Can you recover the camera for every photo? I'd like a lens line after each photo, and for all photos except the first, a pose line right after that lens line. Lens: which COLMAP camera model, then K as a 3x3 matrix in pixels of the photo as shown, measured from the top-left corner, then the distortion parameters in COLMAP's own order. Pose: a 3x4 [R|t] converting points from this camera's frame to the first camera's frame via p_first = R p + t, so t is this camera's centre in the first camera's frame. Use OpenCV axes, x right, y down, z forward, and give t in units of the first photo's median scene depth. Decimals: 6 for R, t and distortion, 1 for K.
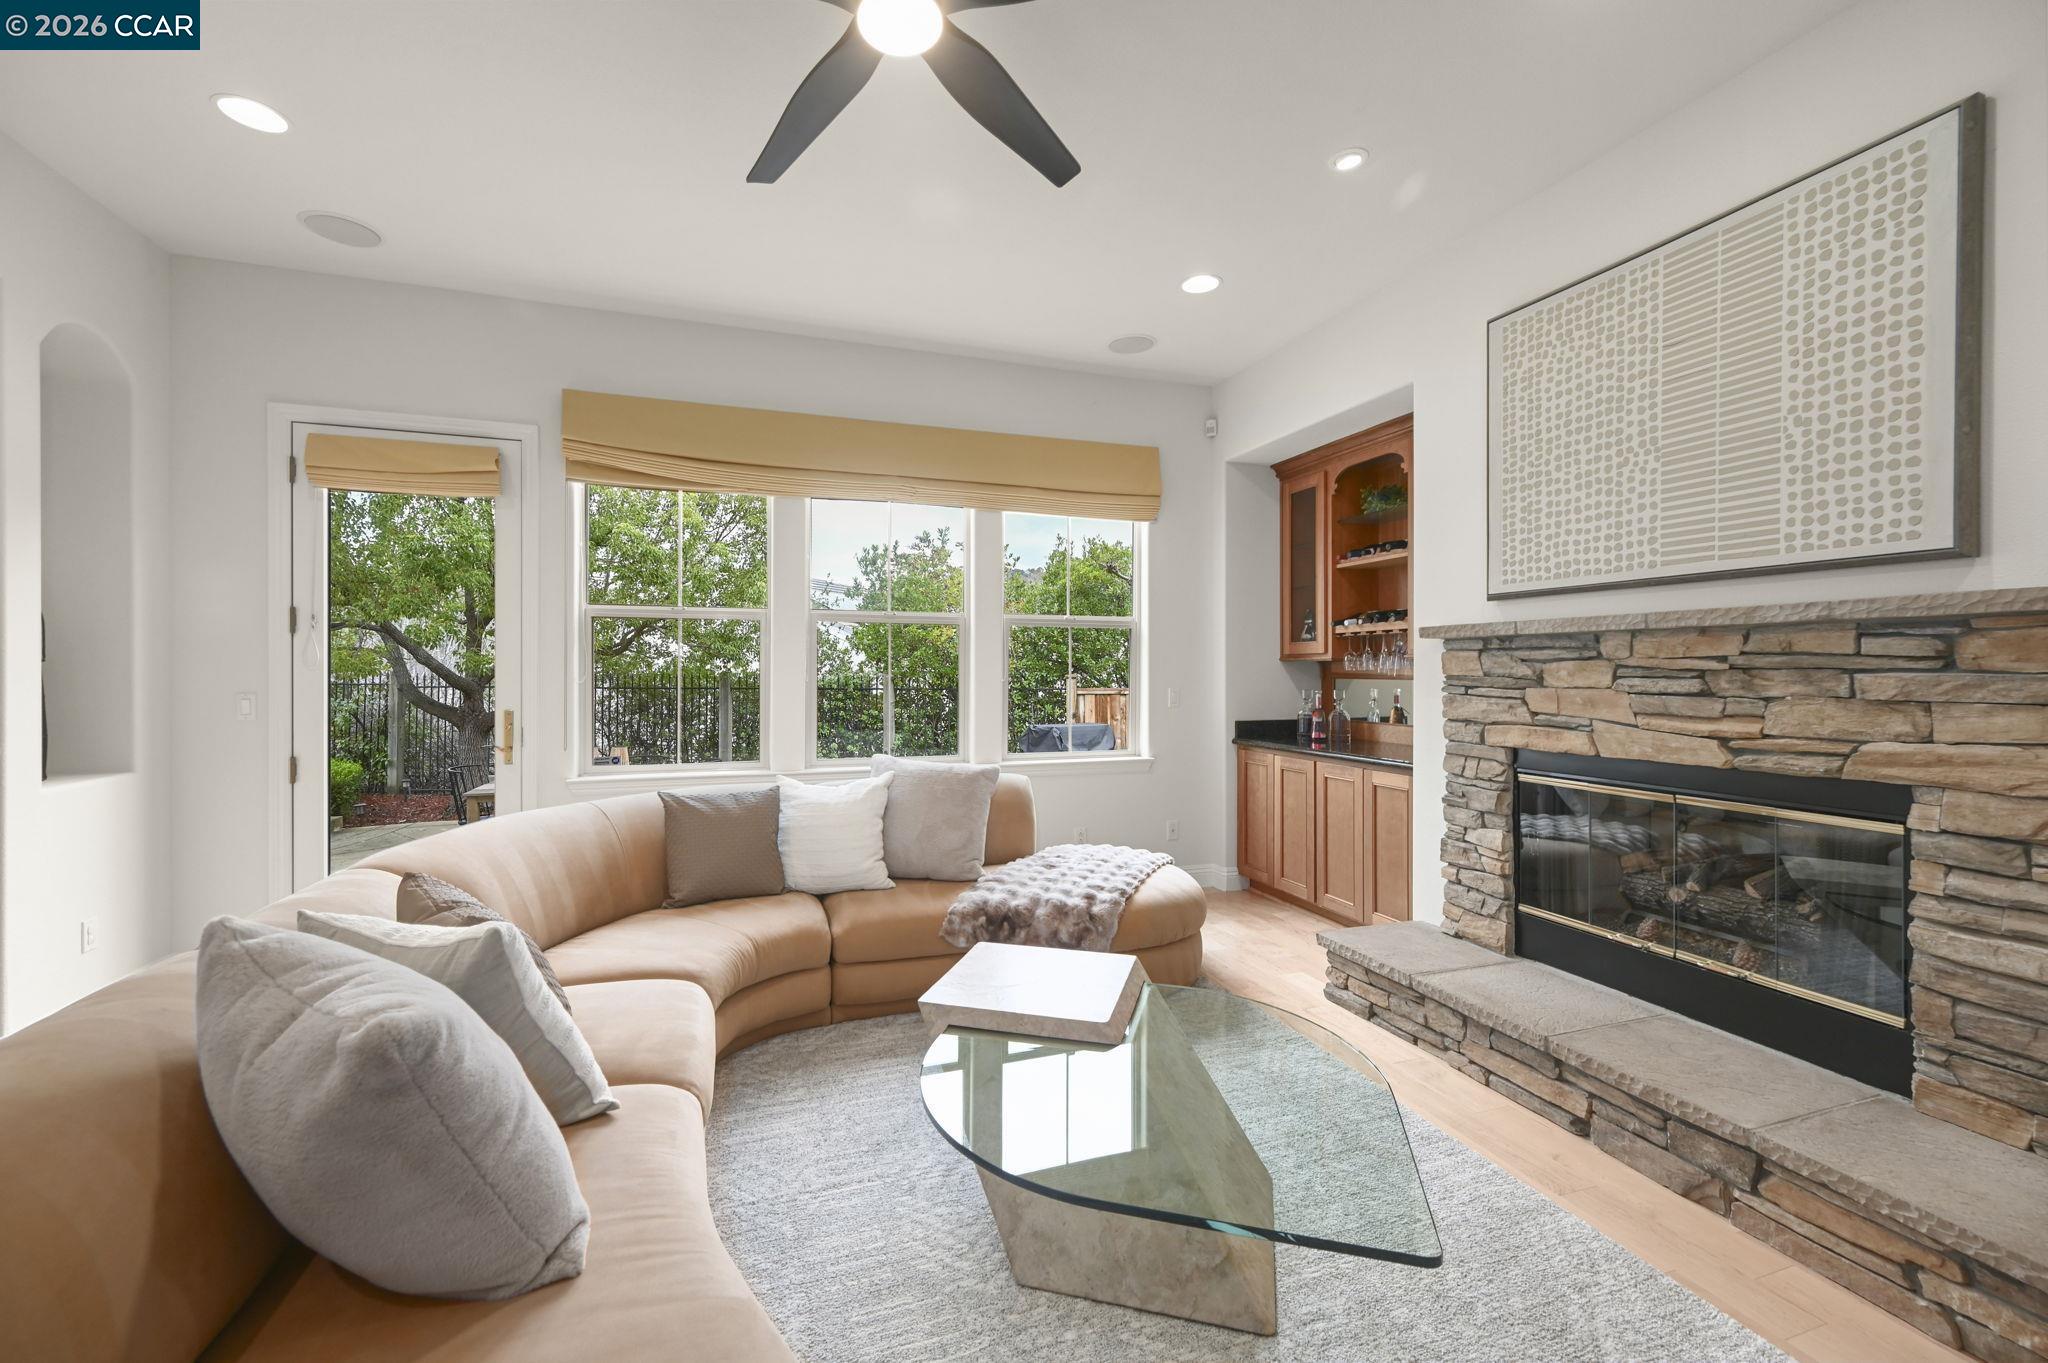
lens RADIAL K [[826.0, 0, 1024.9], [0, 826.0, 668.2], [0, 0, 1]] dist [0.003988, 0.000302]
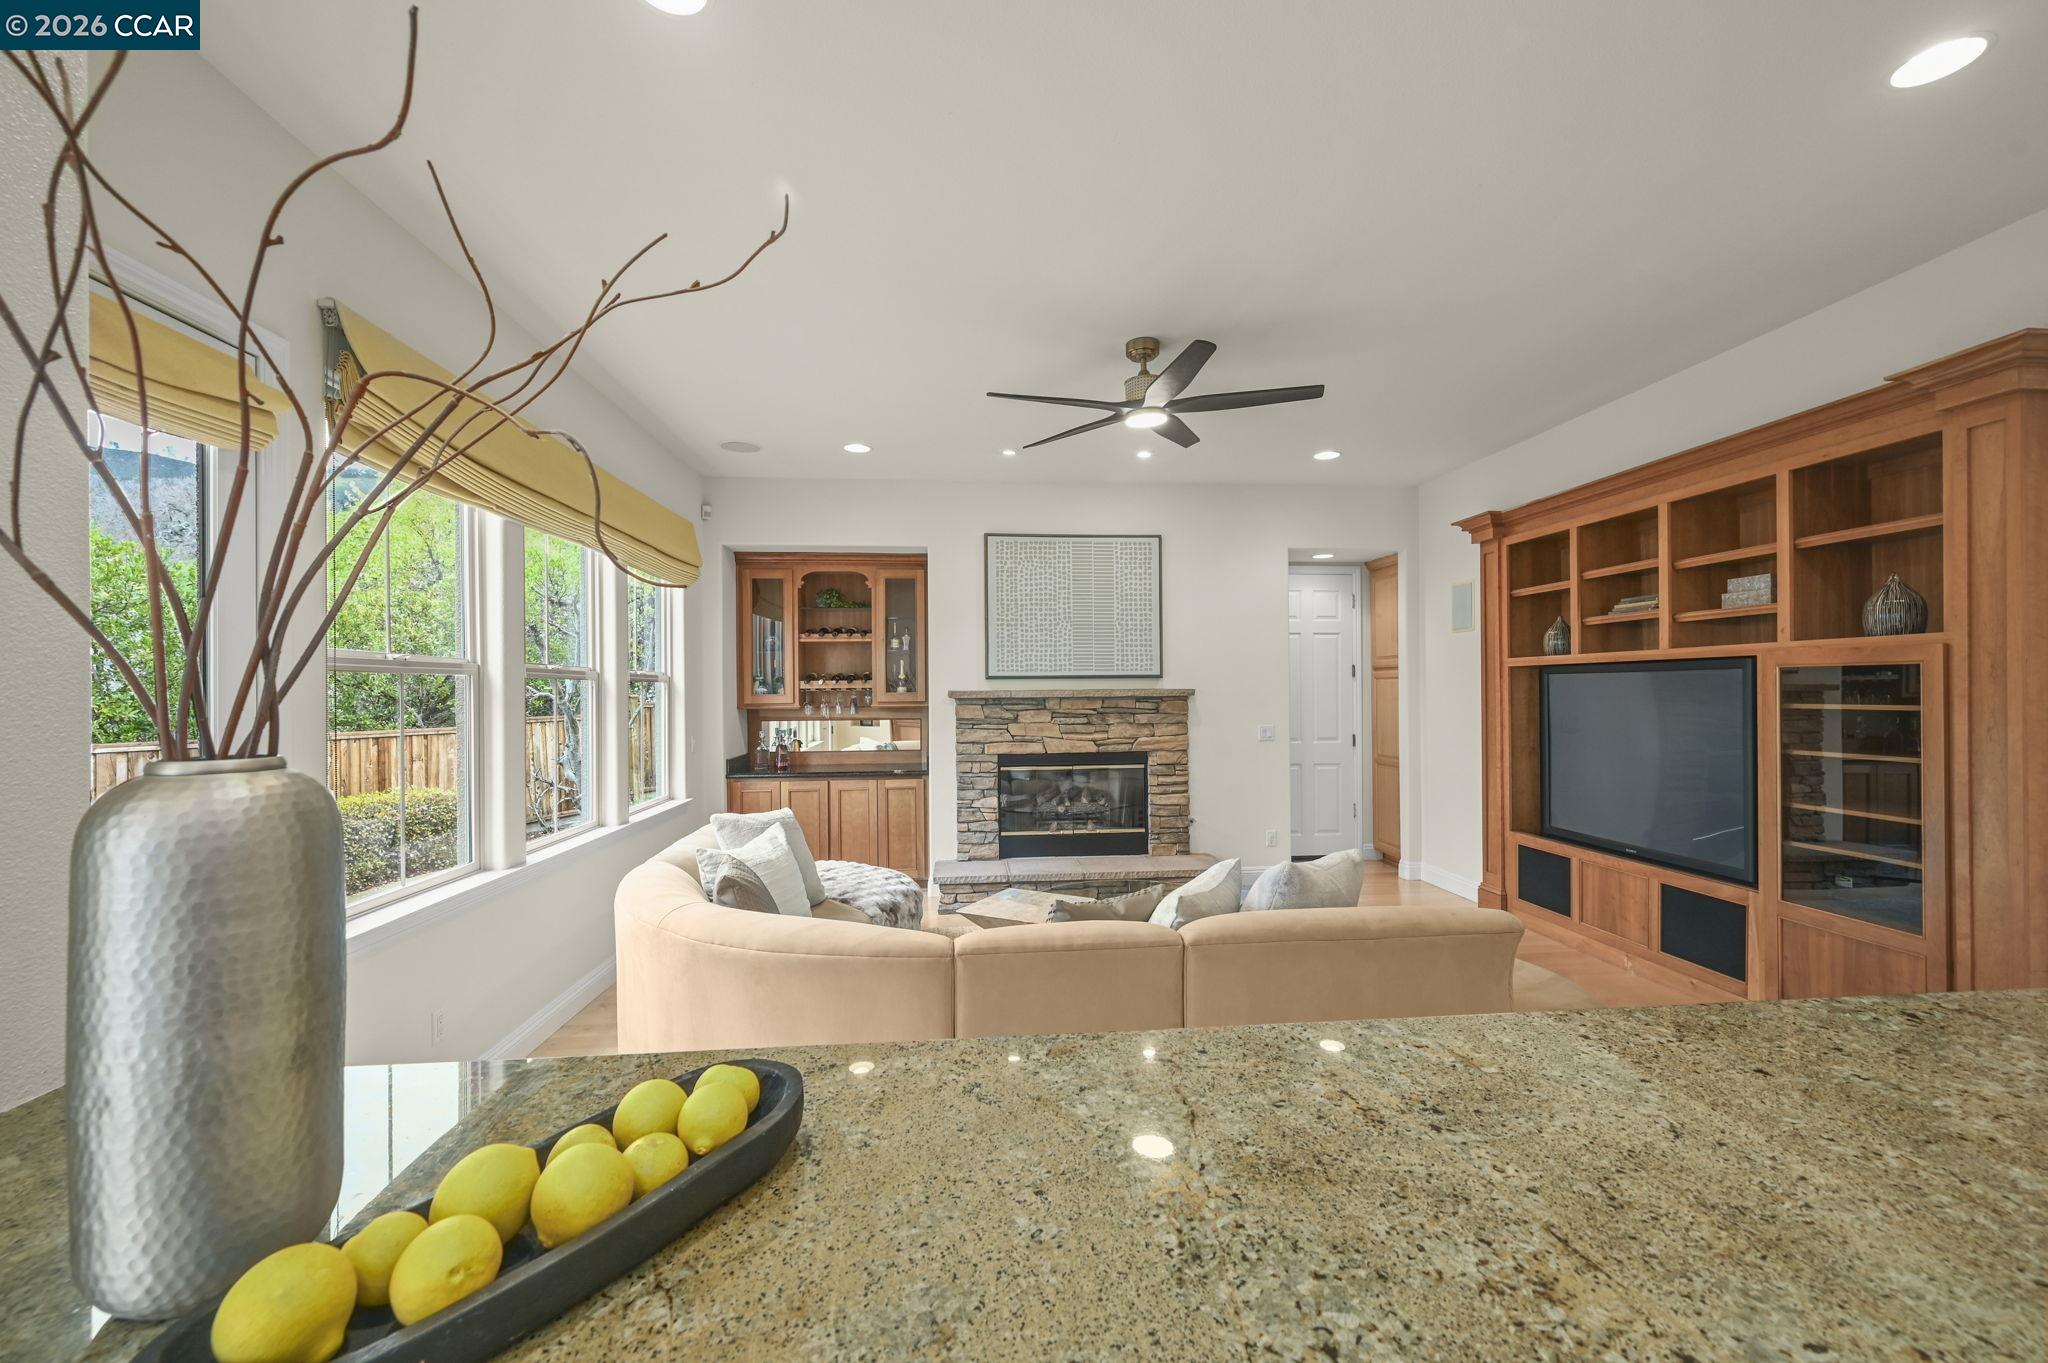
lens RADIAL K [[826.0, 0, 1025.8], [0, 826.0, 690.1], [0, 0, 1]] dist [0.003988, 0.000302]
pose [[0.253826, -0.004949, 0.967237, -1.434376], [0.007918, 0.999964, 0.003039, -0.068962], [-0.967218, 0.006887, 0.253856, 0.478369]]
